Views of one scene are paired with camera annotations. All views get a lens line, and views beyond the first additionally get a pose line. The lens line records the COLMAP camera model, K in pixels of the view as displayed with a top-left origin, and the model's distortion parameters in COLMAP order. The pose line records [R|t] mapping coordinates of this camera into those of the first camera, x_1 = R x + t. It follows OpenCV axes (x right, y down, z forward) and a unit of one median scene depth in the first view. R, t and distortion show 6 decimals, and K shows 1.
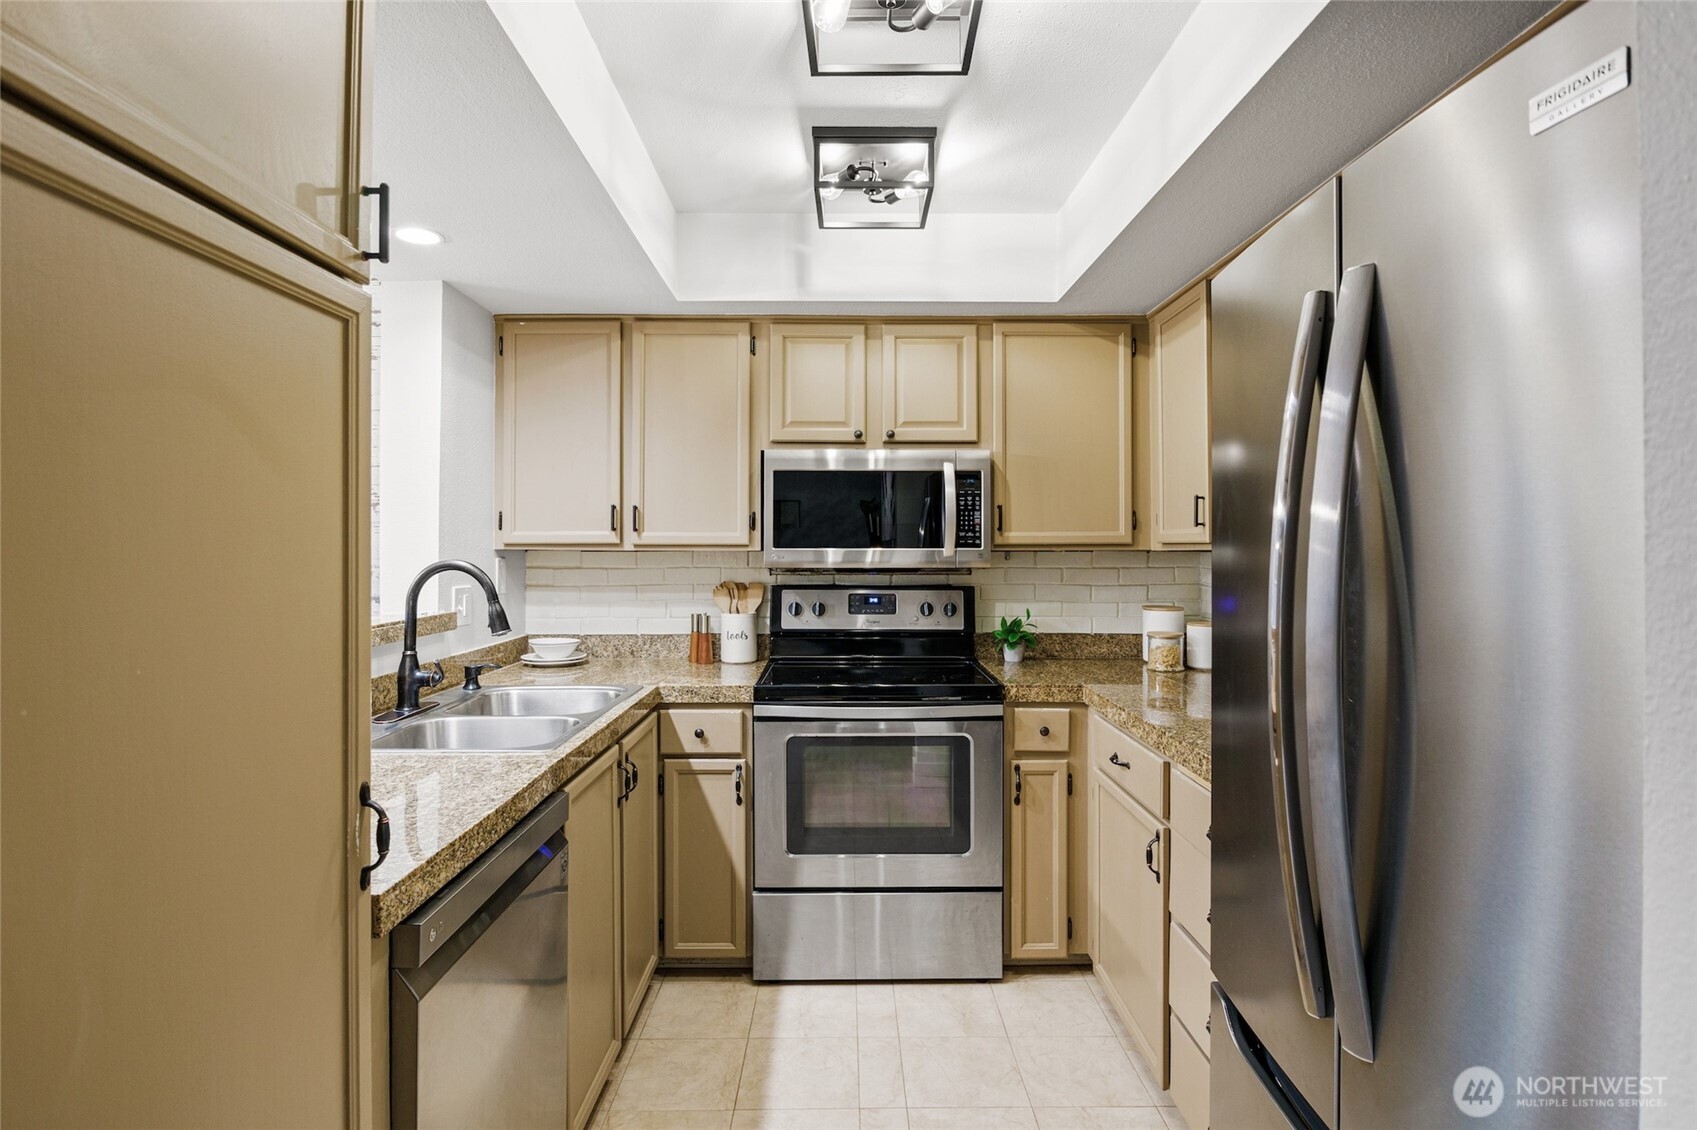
lens RADIAL K [[839.9, 0, 844.0], [0, 839.9, 545.8], [0, 0, 1]] dist [-0.018829, 0.000211]
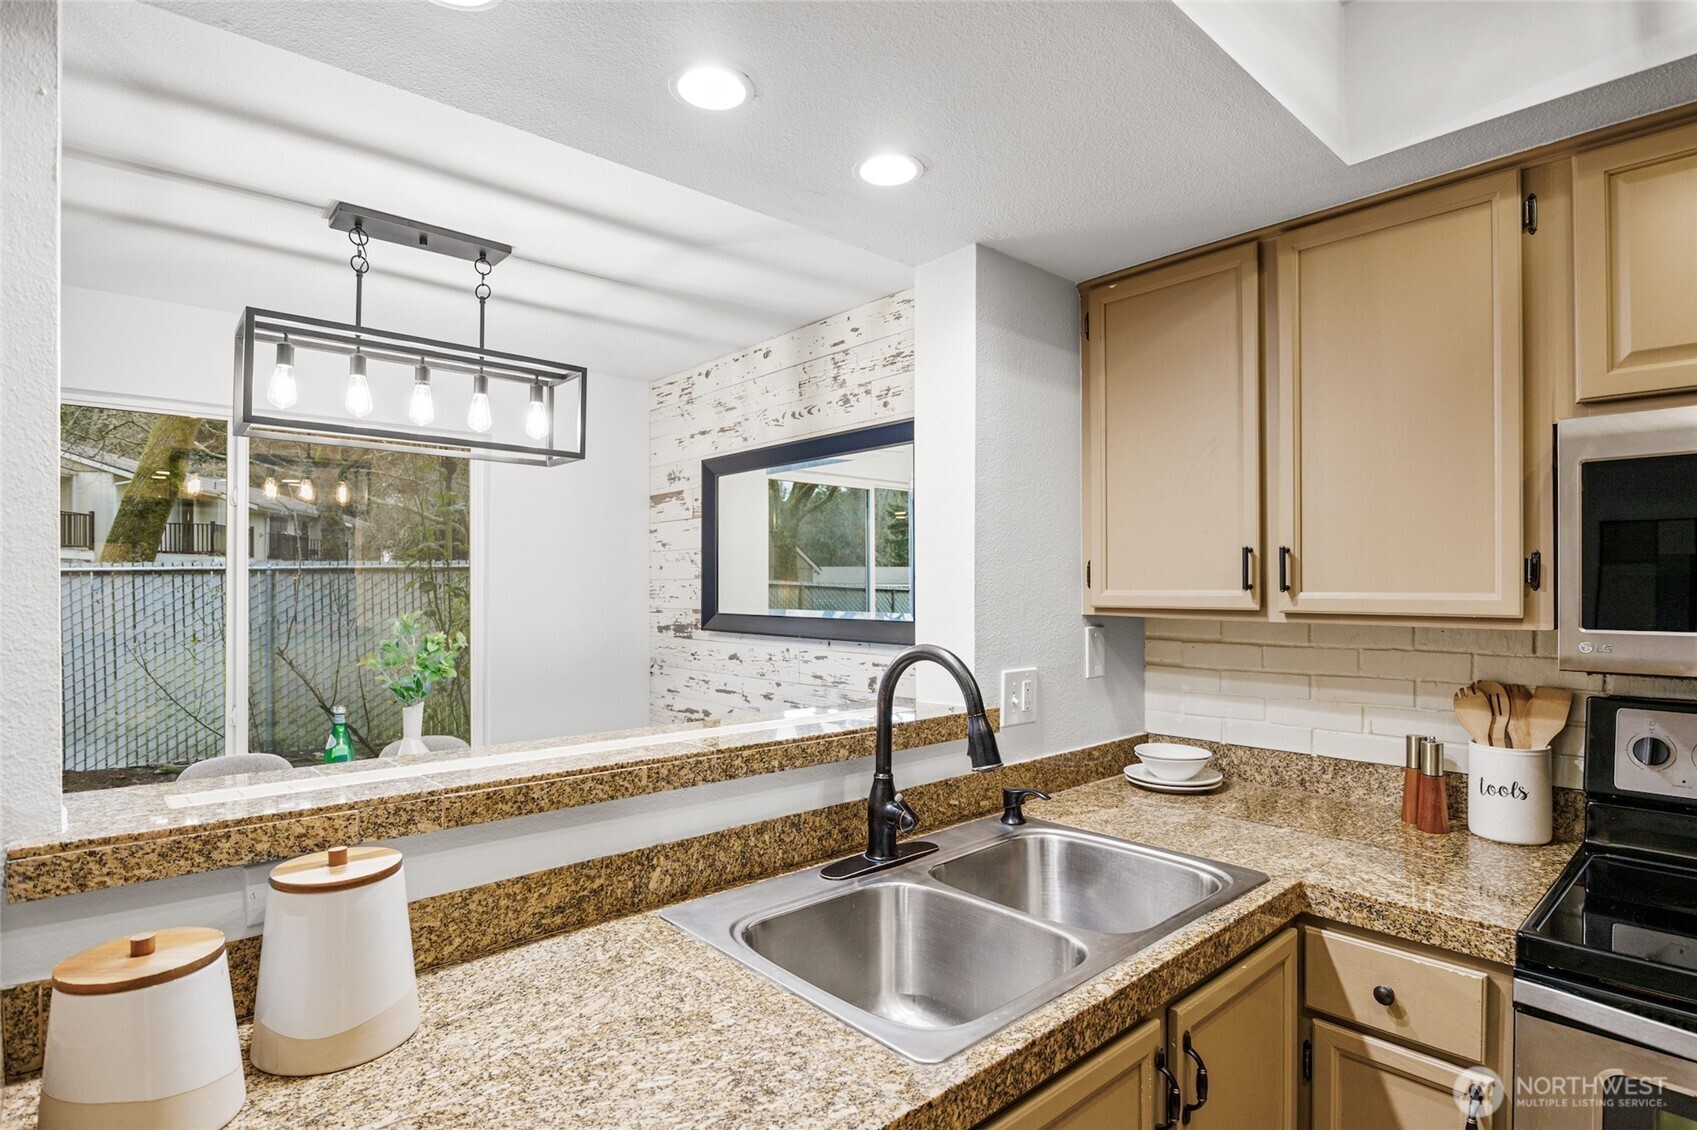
lens RADIAL K [[861.5, 0, 855.8], [0, 861.5, 585.4], [0, 0, 1]] dist [-0.021681, 0.000225]
pose [[0.666561, -0.001110, -0.745449, -0.001892], [0.003806, 0.999991, 0.001915, -0.023213], [0.745440, -0.004114, 0.666560, 0.374264]]
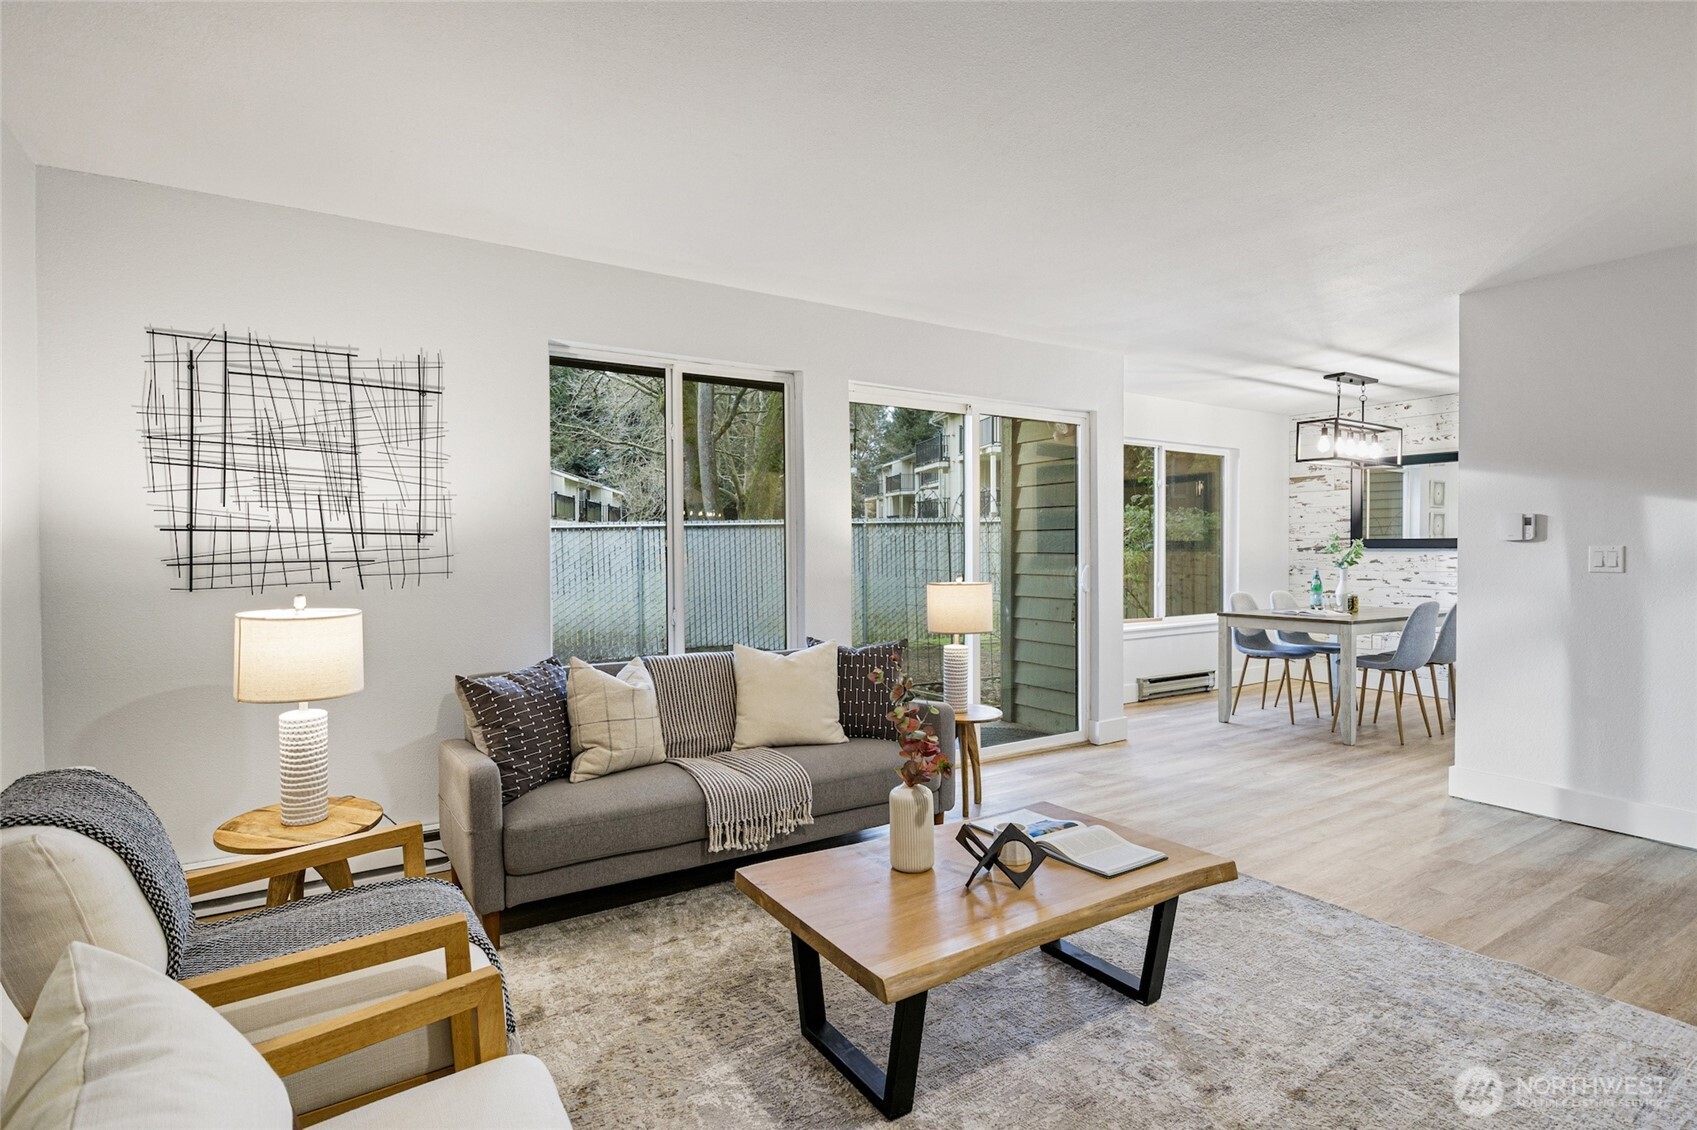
lens RADIAL K [[839.9, 0, 844.0], [0, 839.9, 545.8], [0, 0, 1]] dist [-0.018829, 0.000211]
pose [[0.532086, 0.000233, -0.846690, 0.146924], [0.003055, 0.999993, 0.002195, 0.030618], [0.846685, -0.003754, 0.532082, -1.533908]]
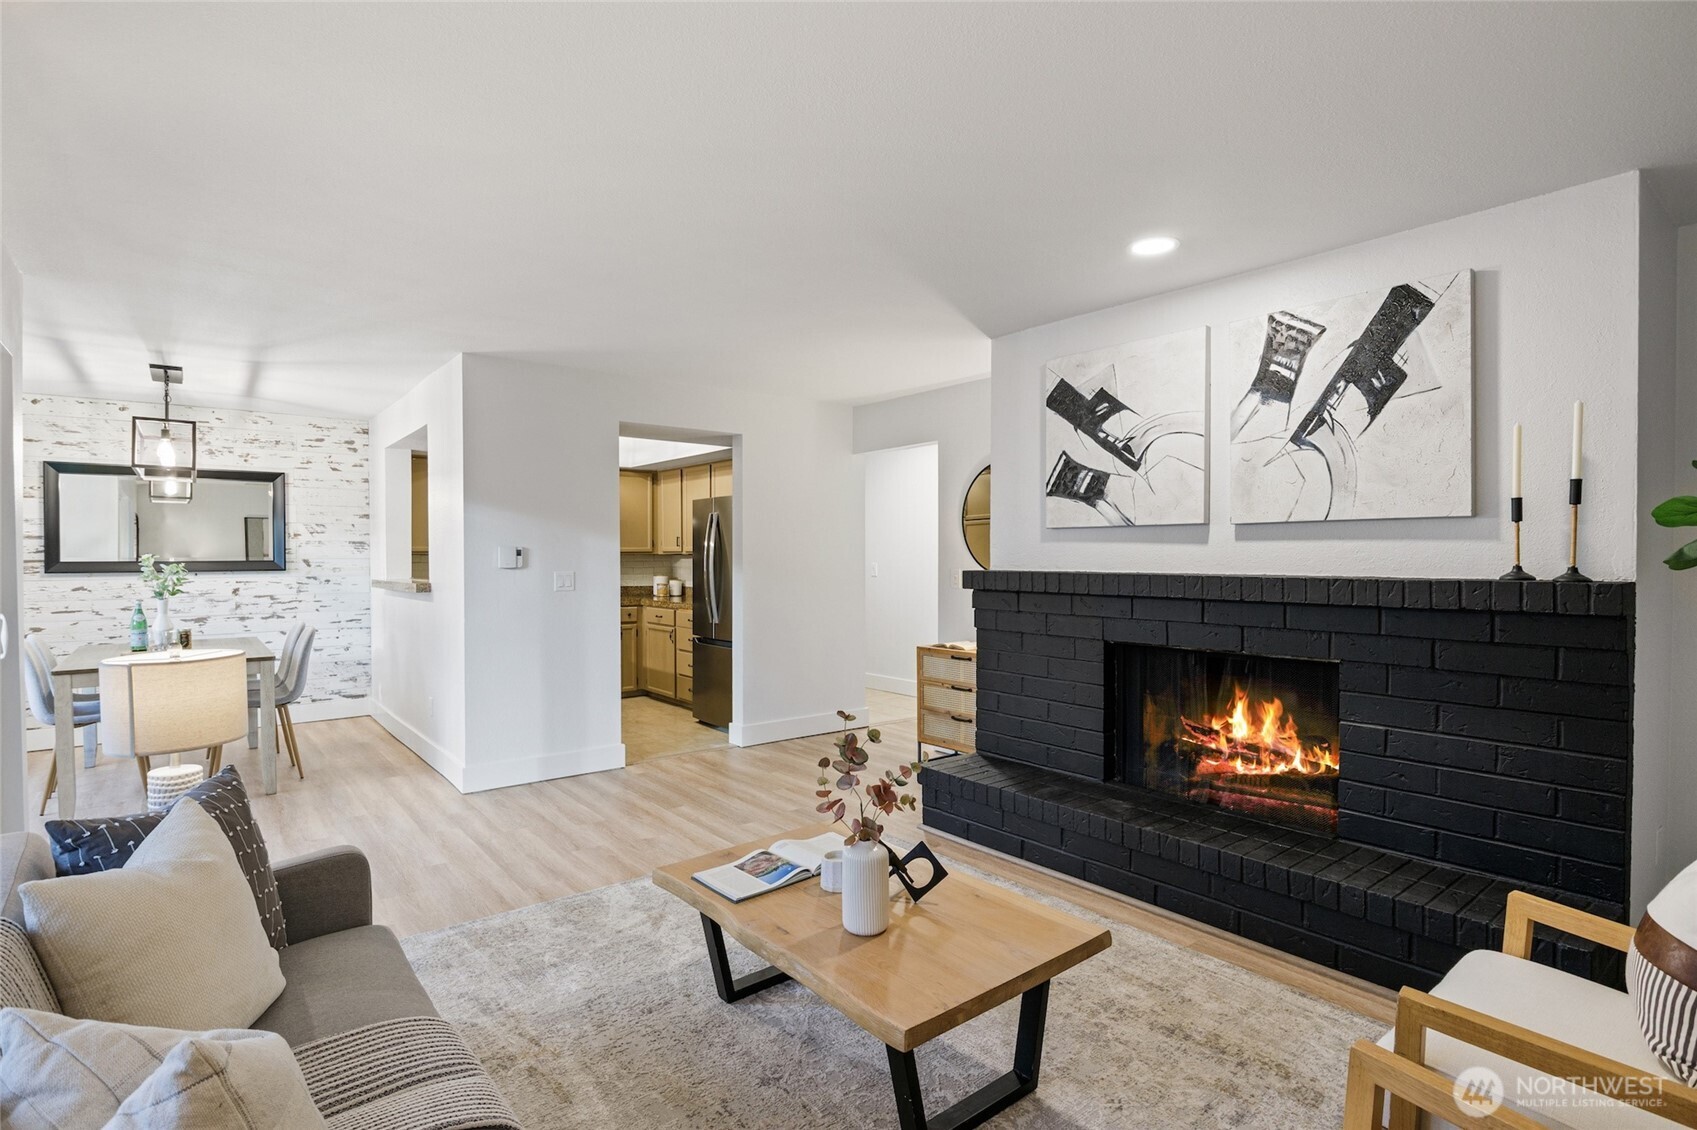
lens RADIAL K [[851.4, 0, 848.5], [0, 851.4, 565.0], [0, 0, 1]] dist [0.001308, 0.000099]
pose [[0.782726, -0.010447, 0.622279, -0.922530], [-0.000350, 0.999852, 0.017227, -0.006813], [-0.622367, -0.013702, 0.782606, -1.649858]]
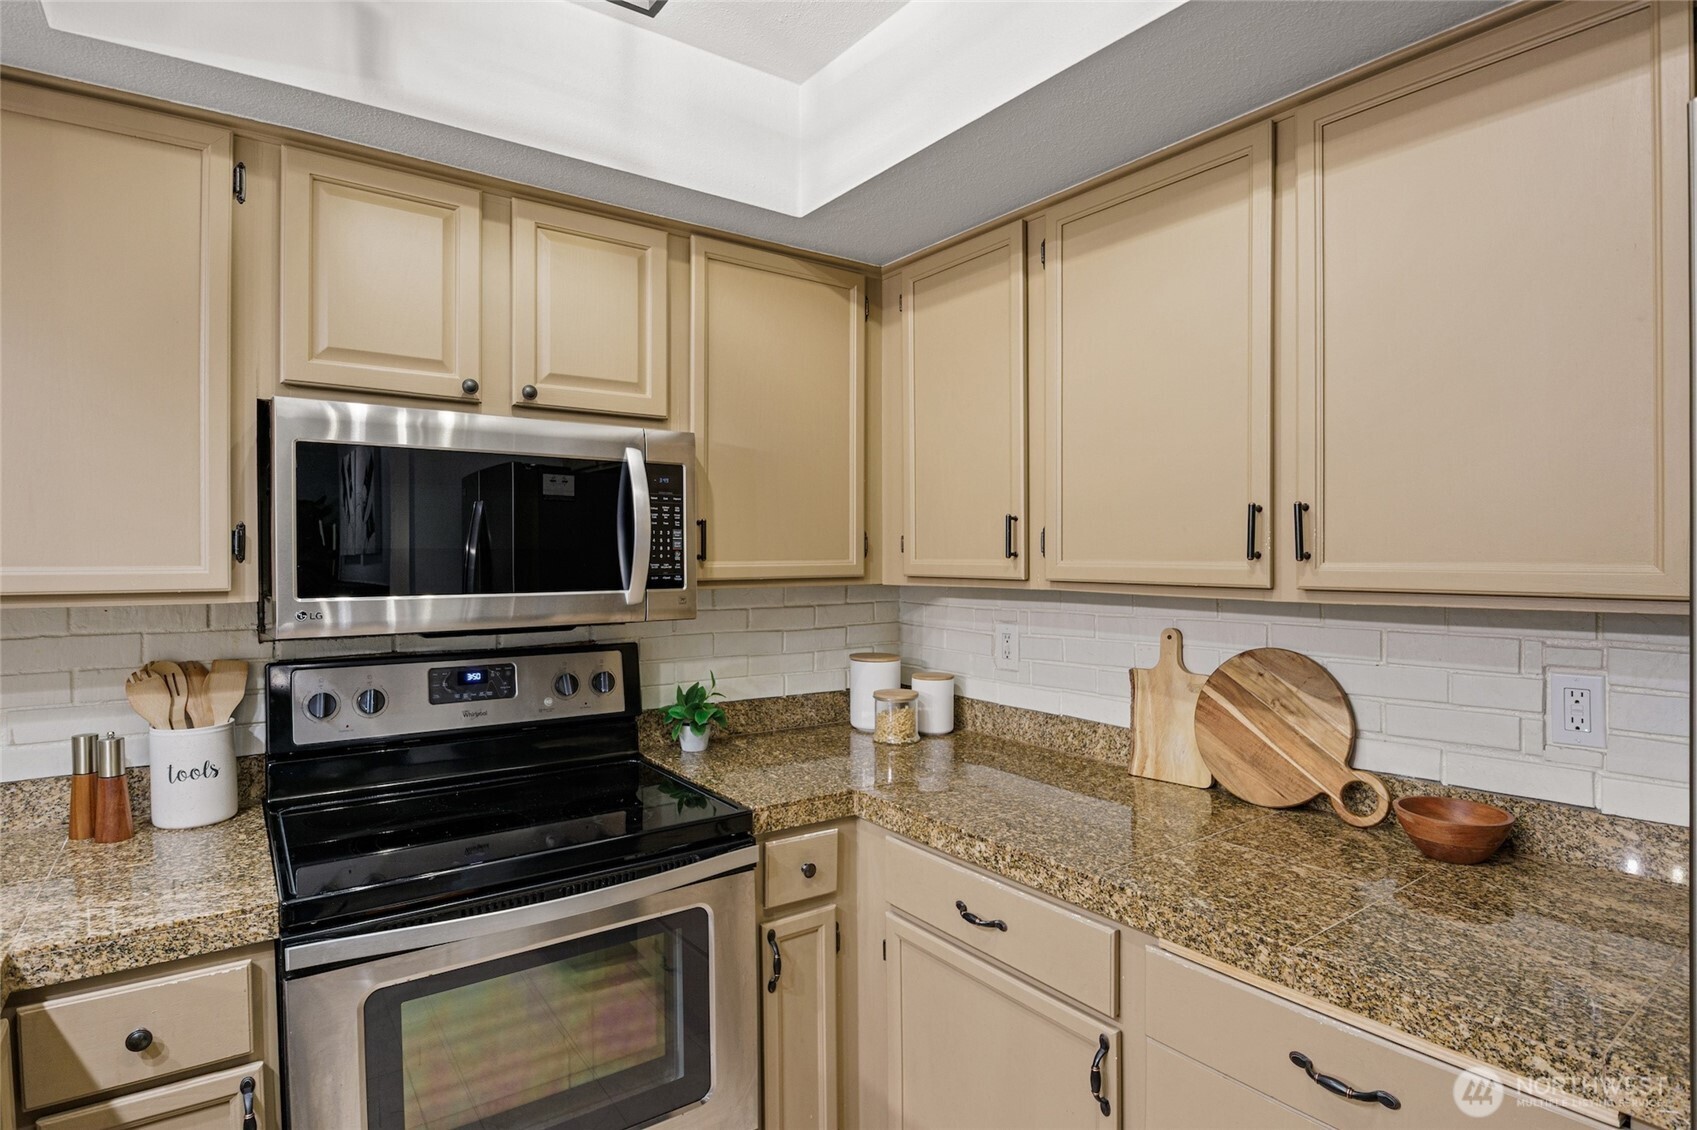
lens RADIAL K [[869.9, 0, 856.2], [0, 869.9, 569.3], [0, 0, 1]] dist [-0.030675, -0.001393]
pose [[0.809639, -0.011614, 0.586814, -0.111029], [0.001415, 0.999840, 0.017836, -0.022308], [-0.586927, -0.013610, 0.809526, 0.389010]]
